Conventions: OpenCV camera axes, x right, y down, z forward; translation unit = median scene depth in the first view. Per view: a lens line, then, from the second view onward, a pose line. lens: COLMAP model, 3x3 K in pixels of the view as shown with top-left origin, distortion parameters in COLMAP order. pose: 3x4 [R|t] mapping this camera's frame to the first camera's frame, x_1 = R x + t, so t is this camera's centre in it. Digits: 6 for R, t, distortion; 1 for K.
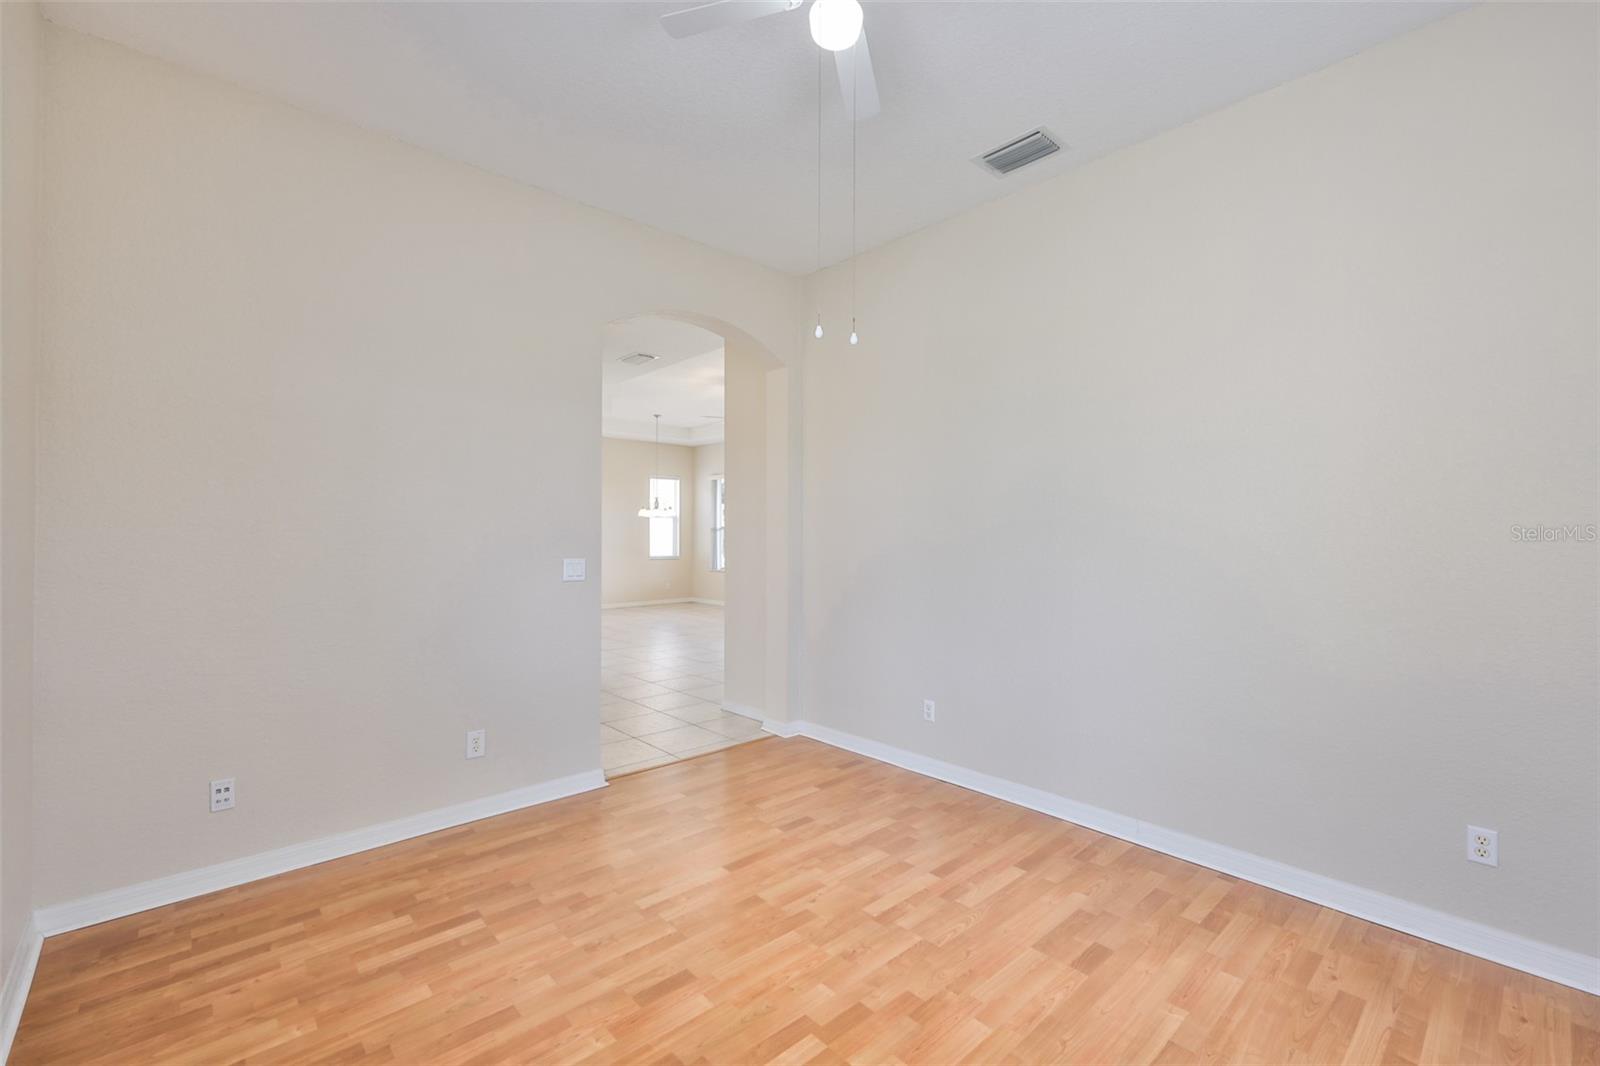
lens RADIAL K [[685.3, 0, 799.1], [0, 685.3, 529.5], [0, 0, 1]] dist [-0.000793, -0.000360]
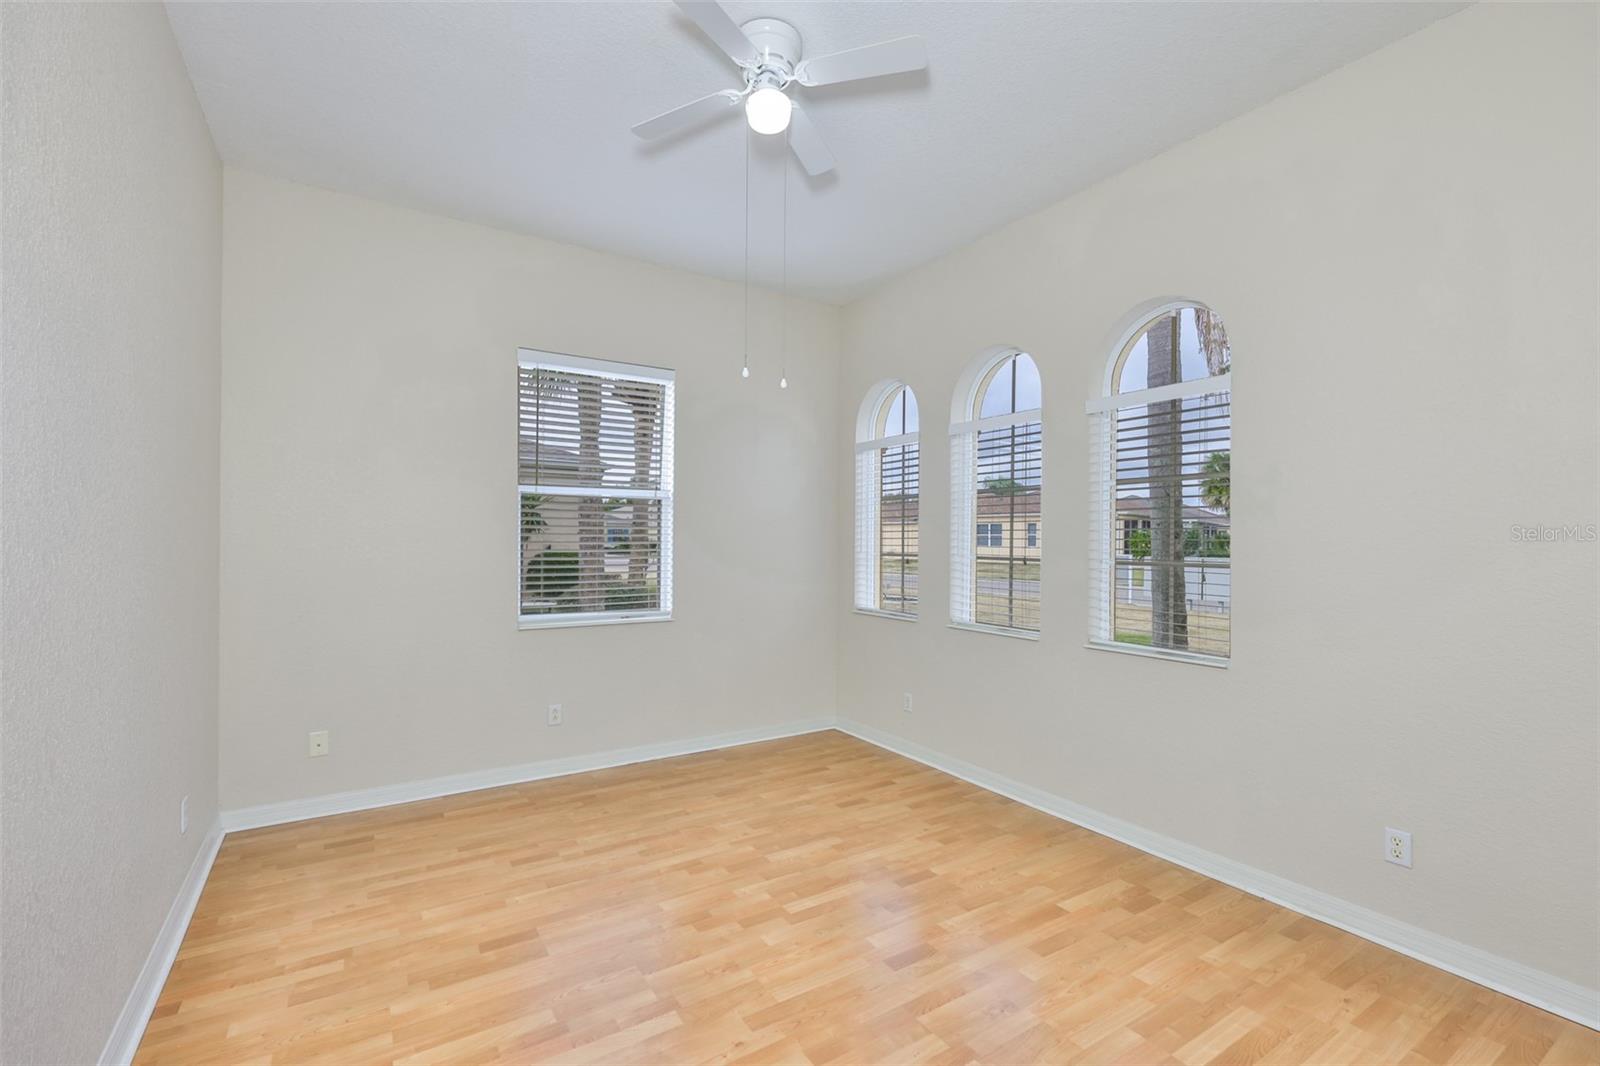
lens RADIAL K [[685.3, 0, 799.9], [0, 685.3, 542.1], [0, 0, 1]] dist [-0.000793, -0.000360]
pose [[-0.986040, -0.006451, 0.166384, -0.185993], [-0.007862, 0.999939, -0.007821, 0.018289], [-0.166323, -0.009020, -0.986030, 1.985750]]
